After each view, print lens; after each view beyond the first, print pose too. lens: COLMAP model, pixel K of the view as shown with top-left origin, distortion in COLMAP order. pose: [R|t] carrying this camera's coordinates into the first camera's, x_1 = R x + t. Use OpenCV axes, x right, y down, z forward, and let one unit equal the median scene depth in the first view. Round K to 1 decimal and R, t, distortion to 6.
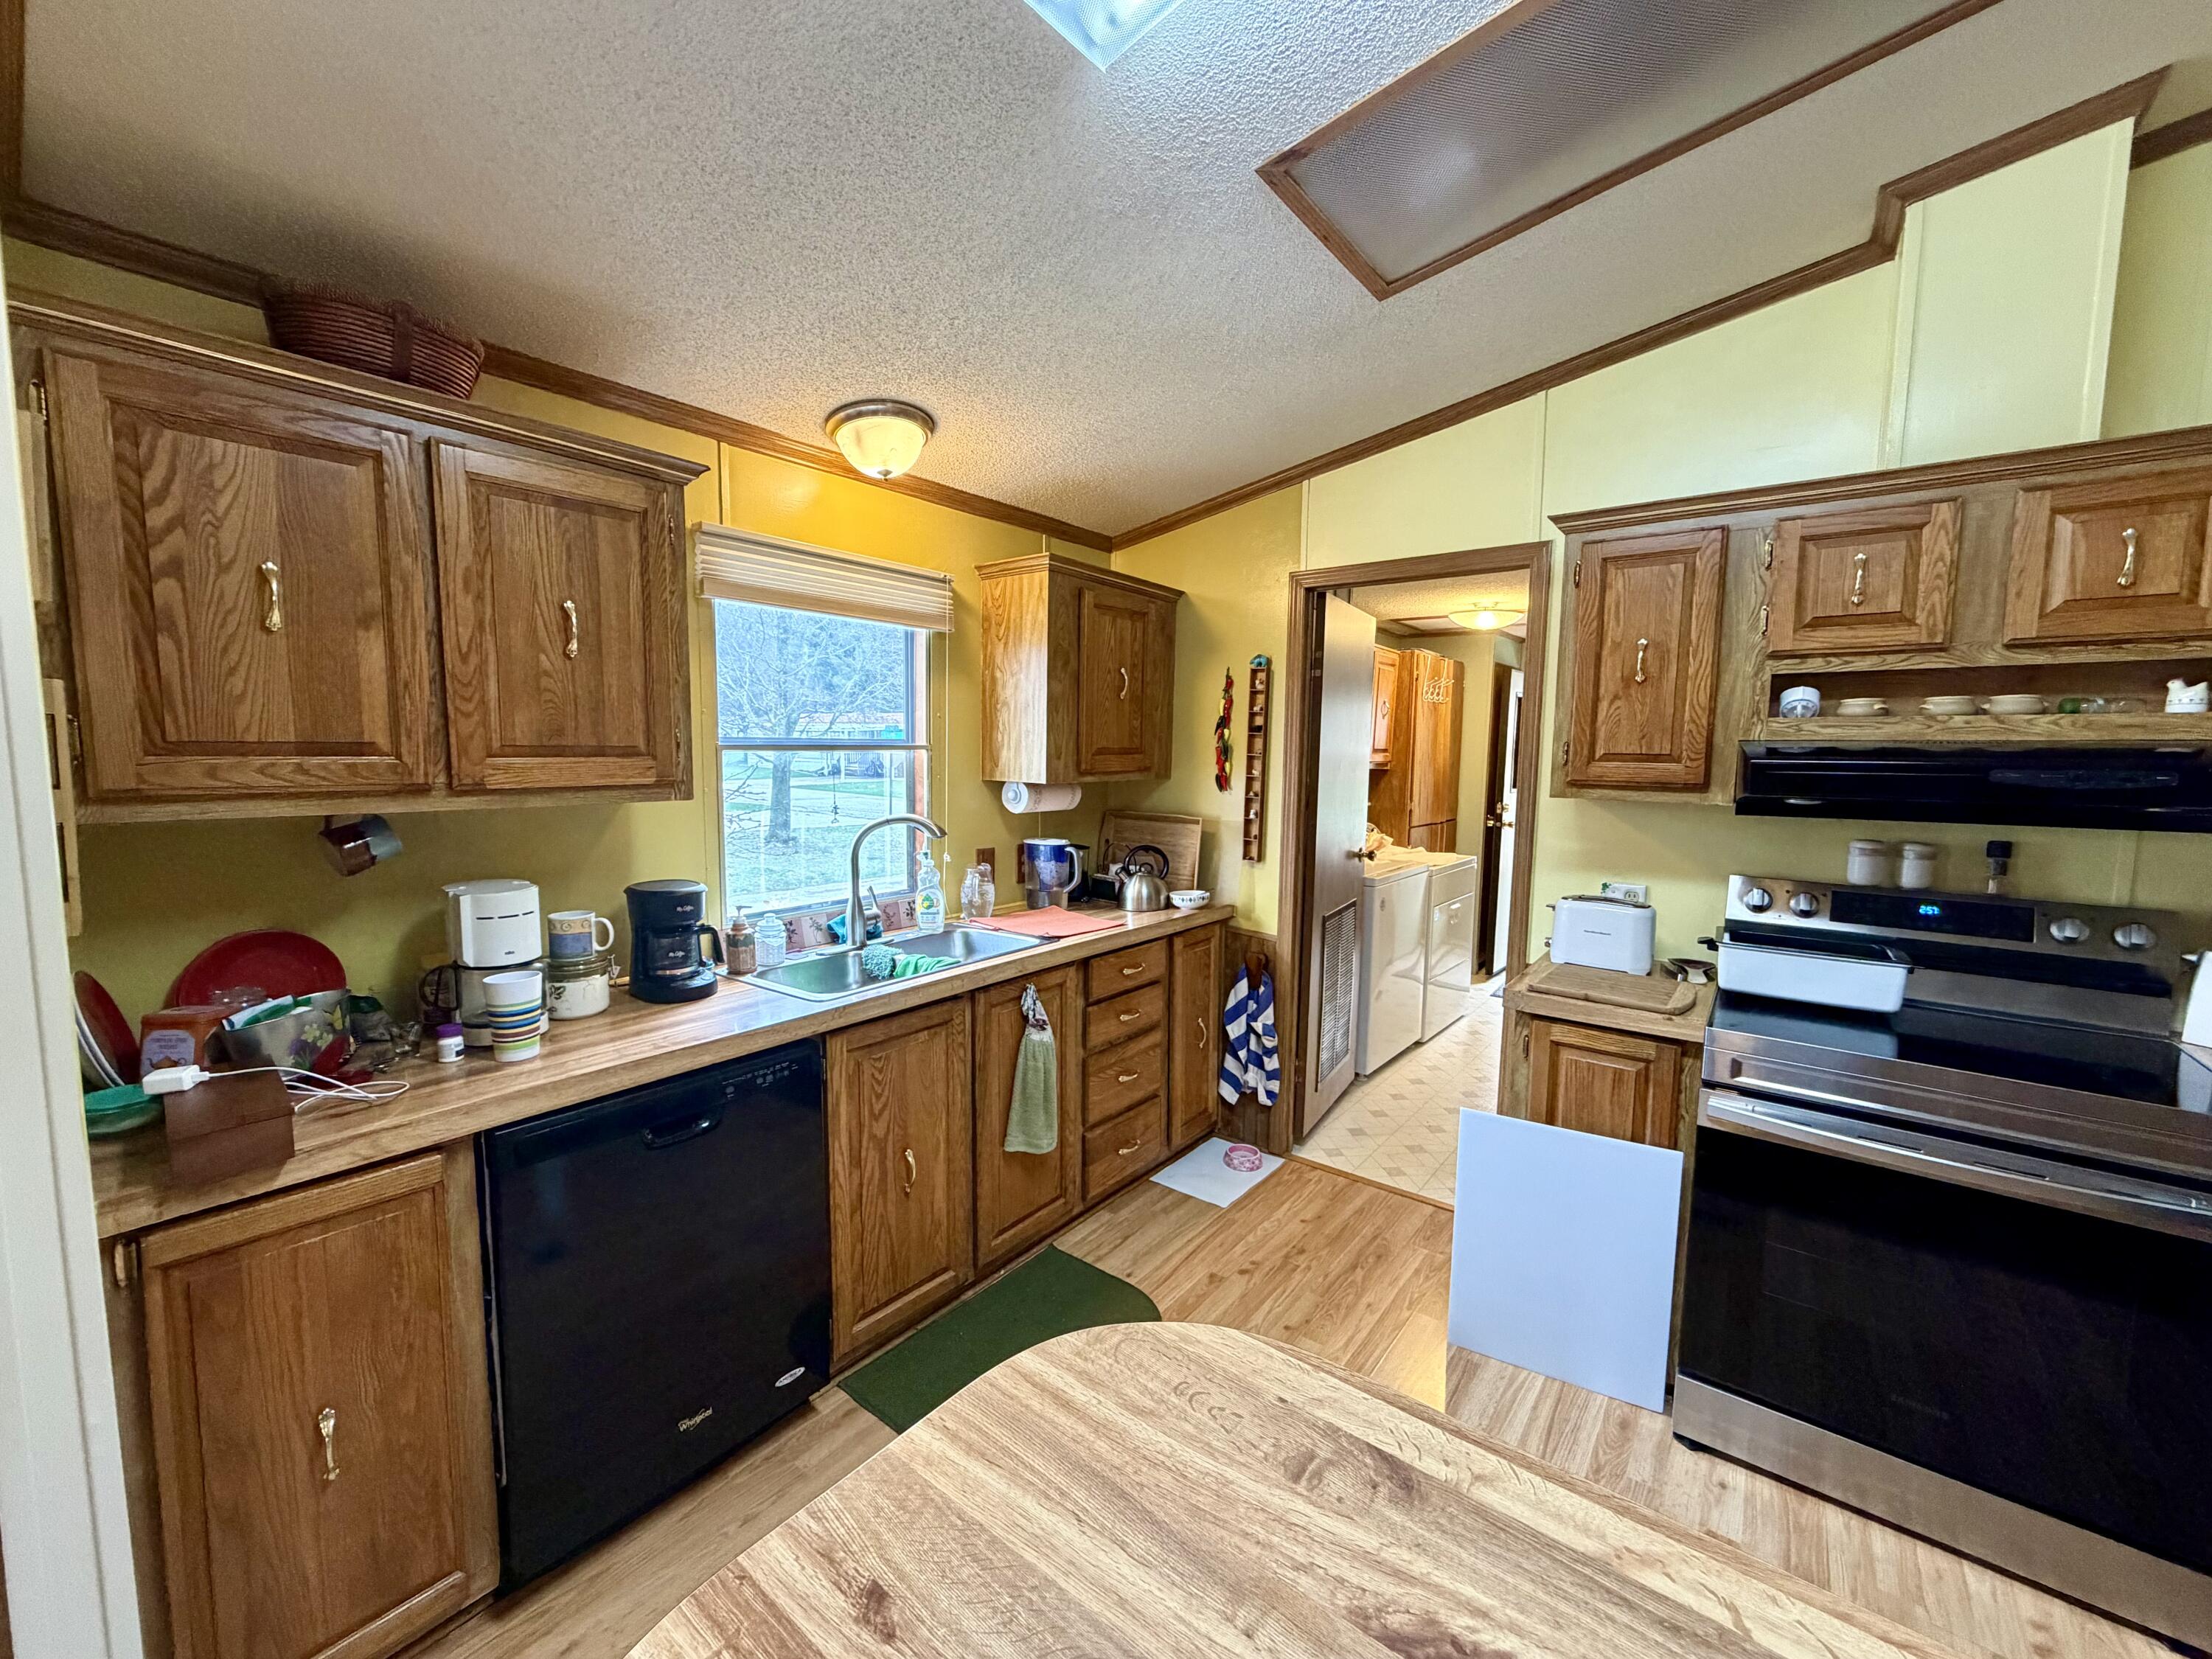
lens RADIAL K [[881.8, 0, 1105.3], [0, 881.8, 831.5], [0, 0, 1]] dist [0.000883, -0.000253]
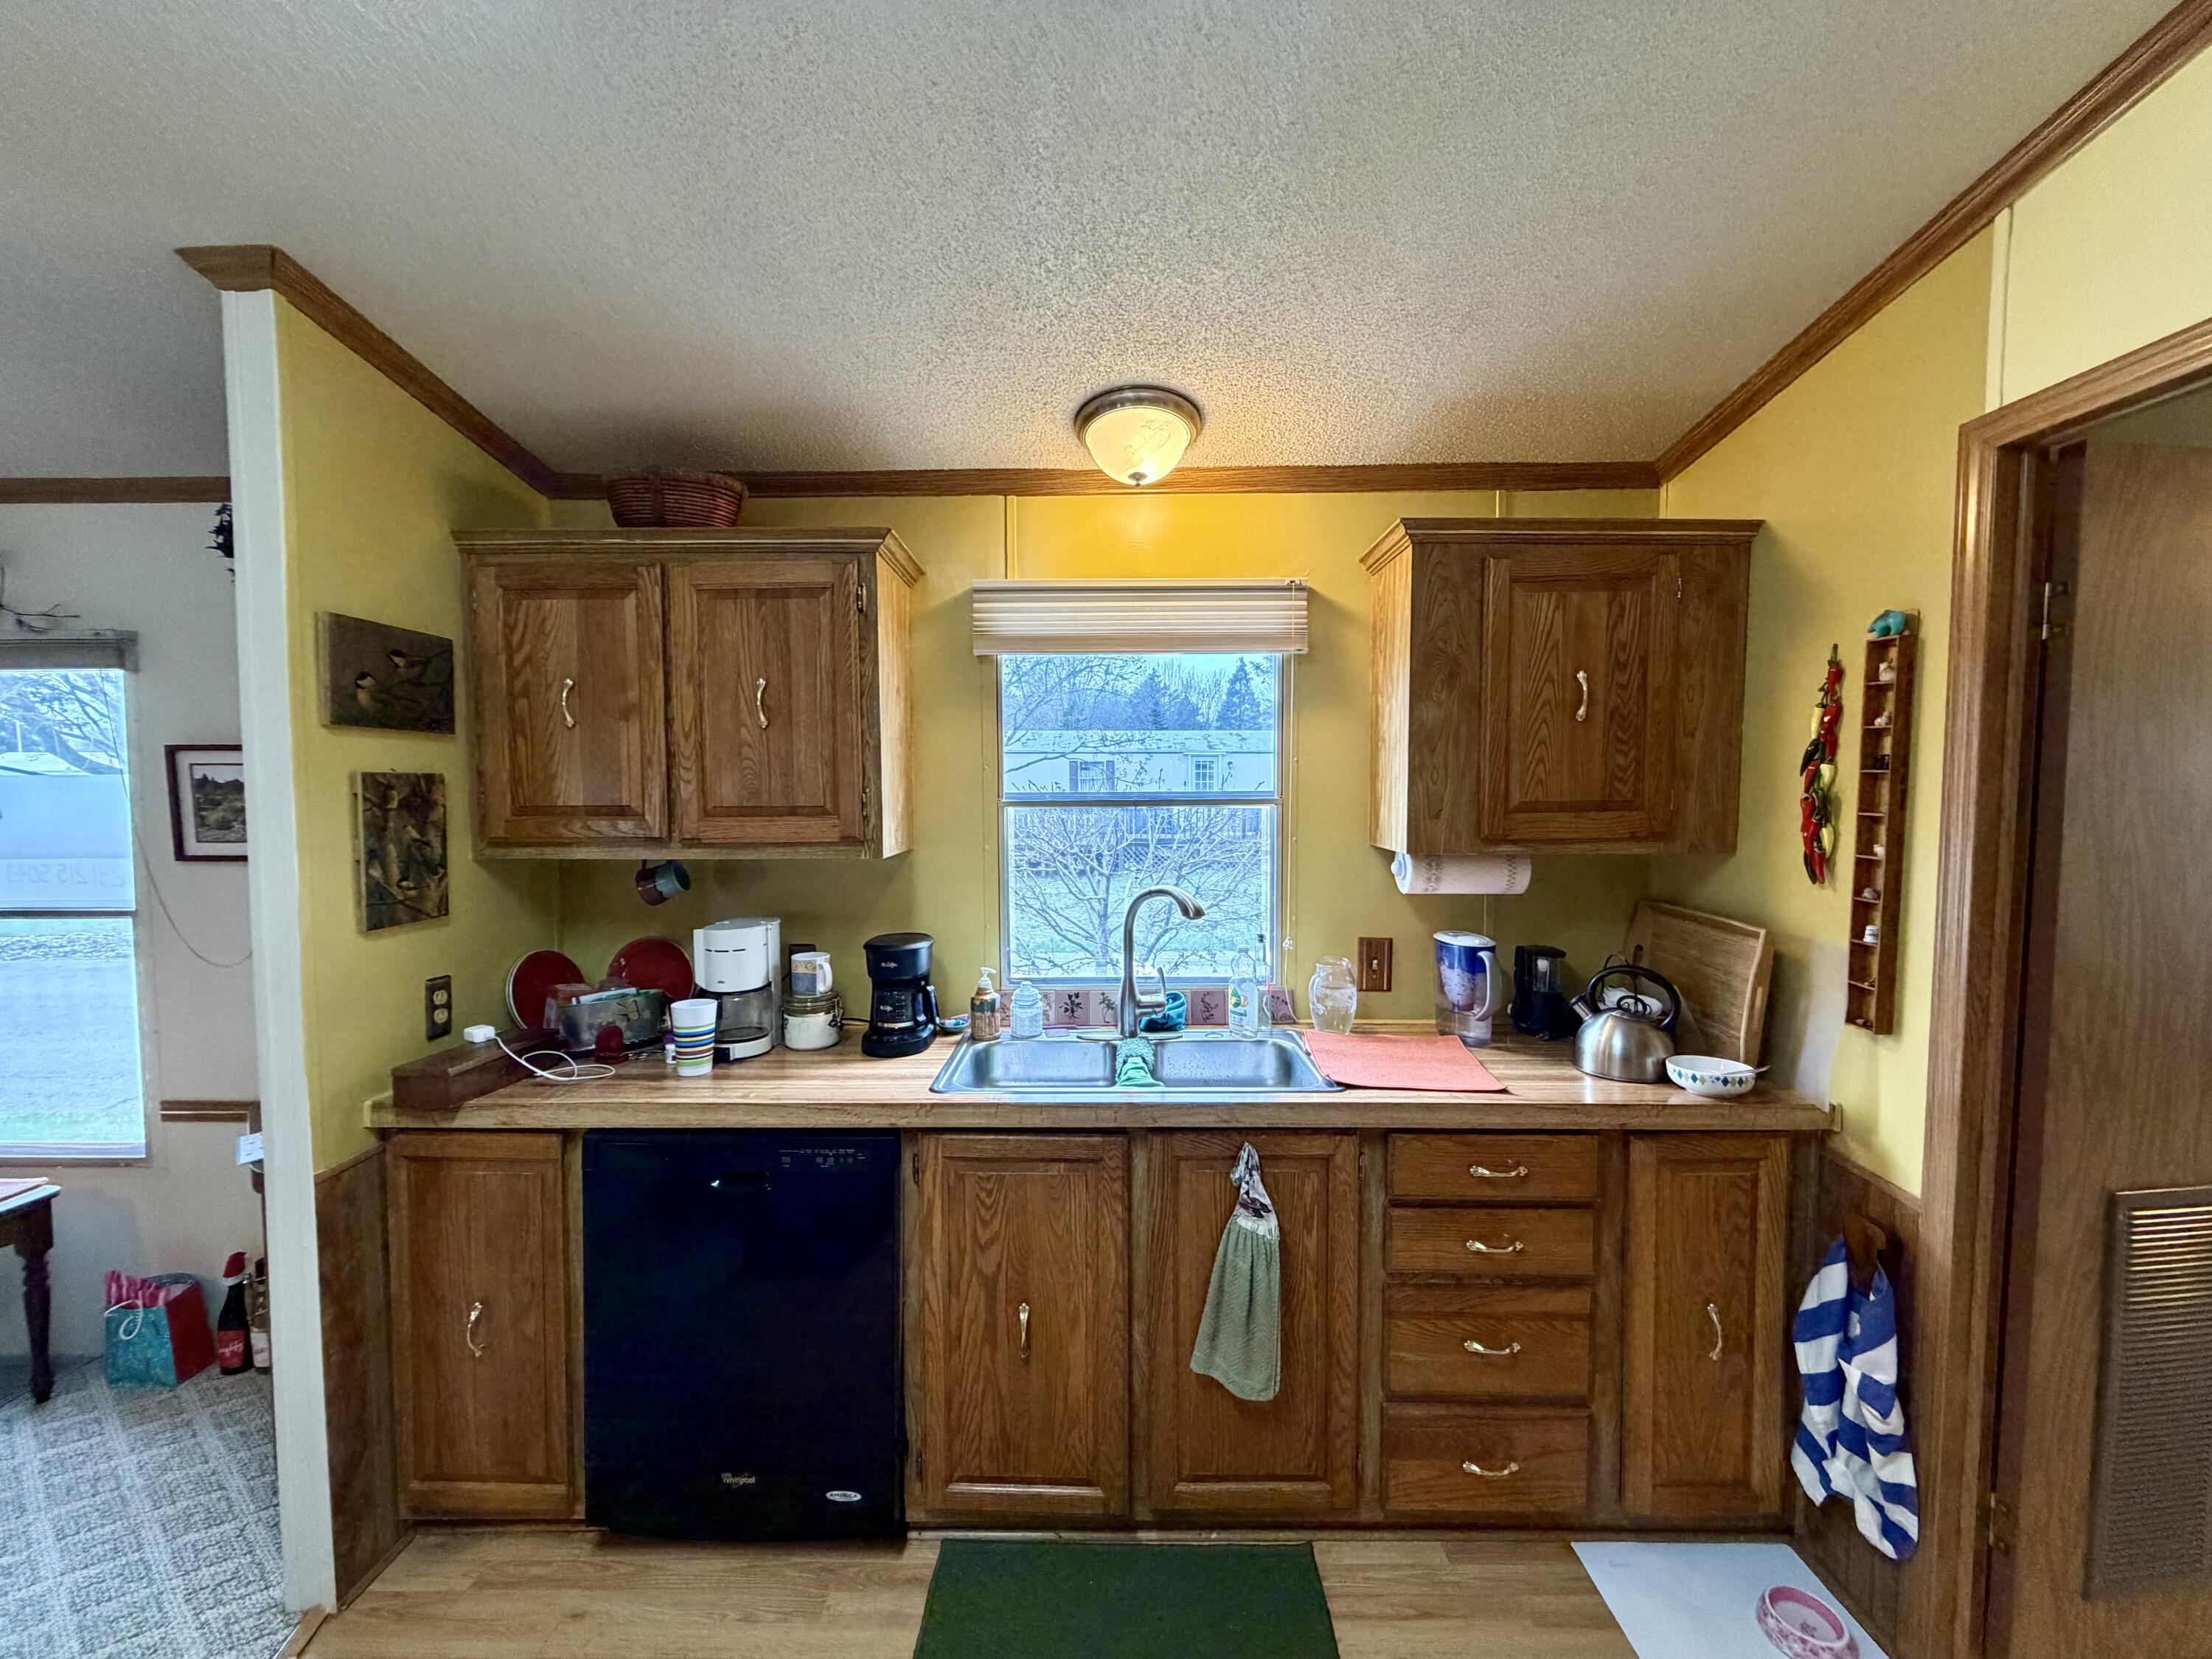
lens RADIAL K [[881.8, 0, 1112.8], [0, 881.8, 831.5], [0, 0, 1]] dist [0.000883, -0.000253]
pose [[0.607211, 0.028374, -0.794034, 0.410796], [-0.066043, 0.997706, -0.014852, -0.057642], [0.791791, 0.061458, 0.607692, 0.494804]]
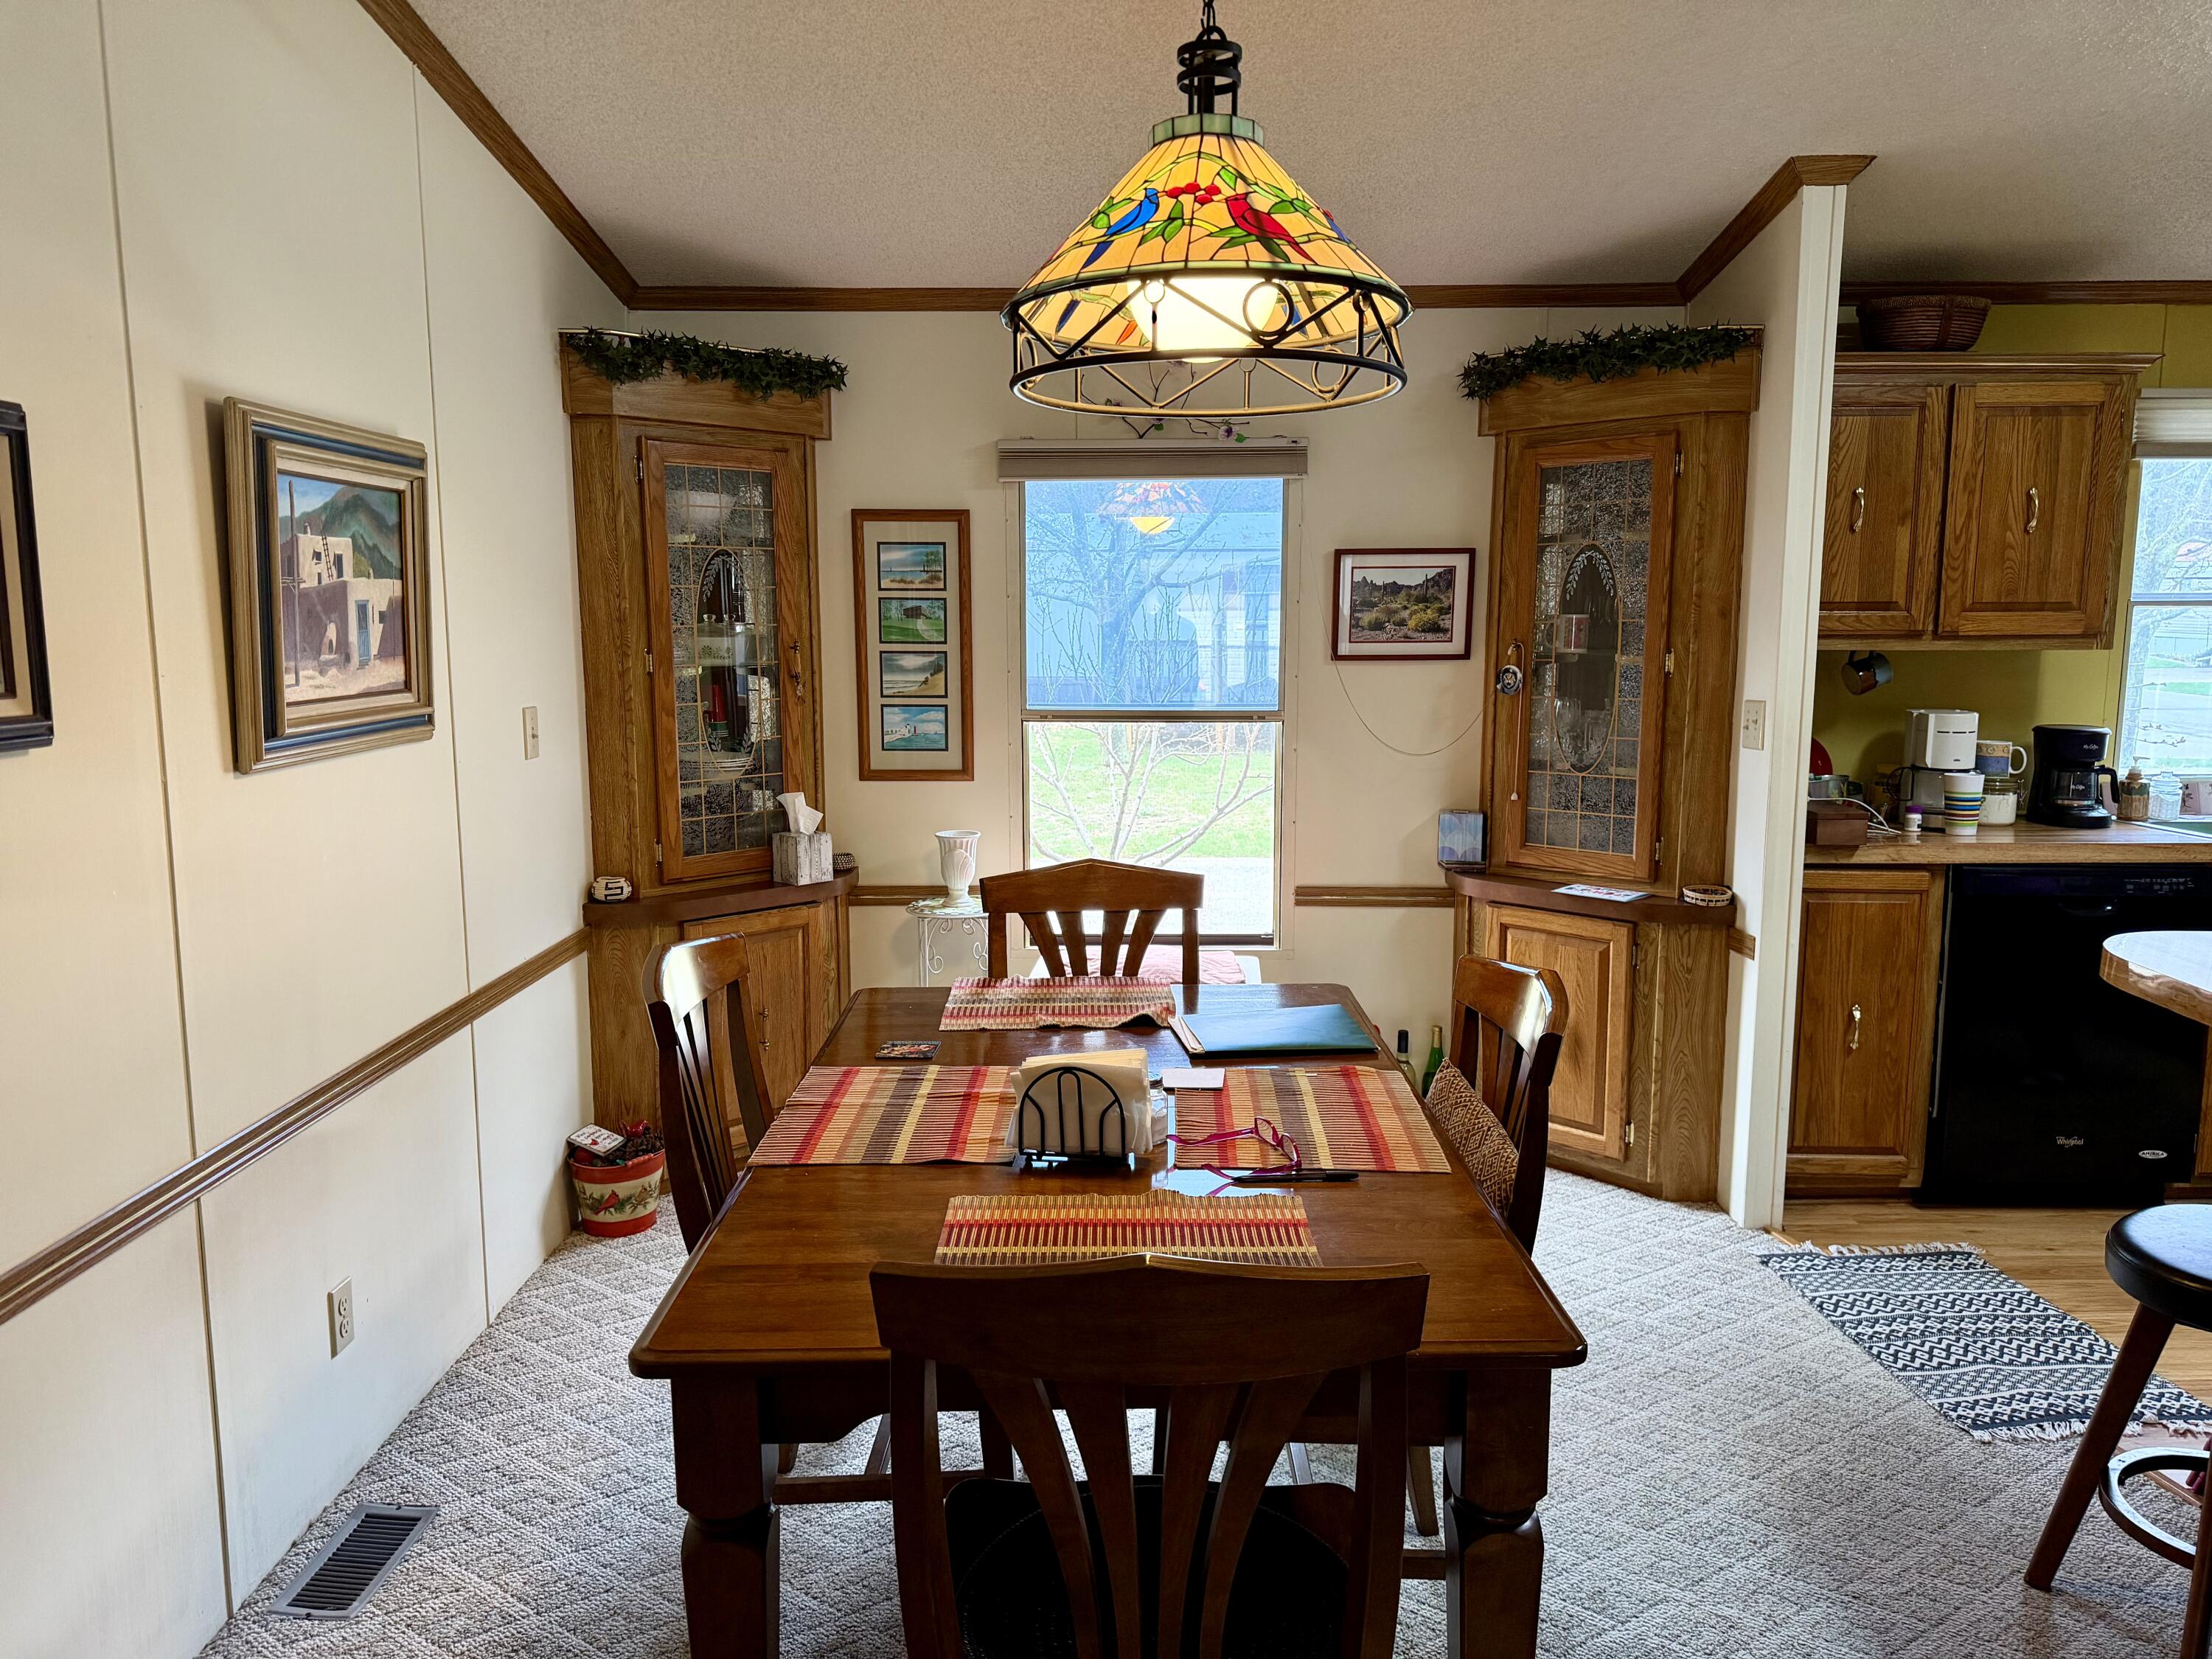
lens RADIAL K [[1535.2, 0, 1110.6], [0, 1535.2, 839.1], [0, 0, 1]] dist [0.005334, -0.010839]
pose [[0.601470, 0.101288, -0.792449, 0.290917], [-0.064610, 0.994848, 0.078119, 0.113689], [0.796279, 0.004213, 0.604915, -1.020200]]
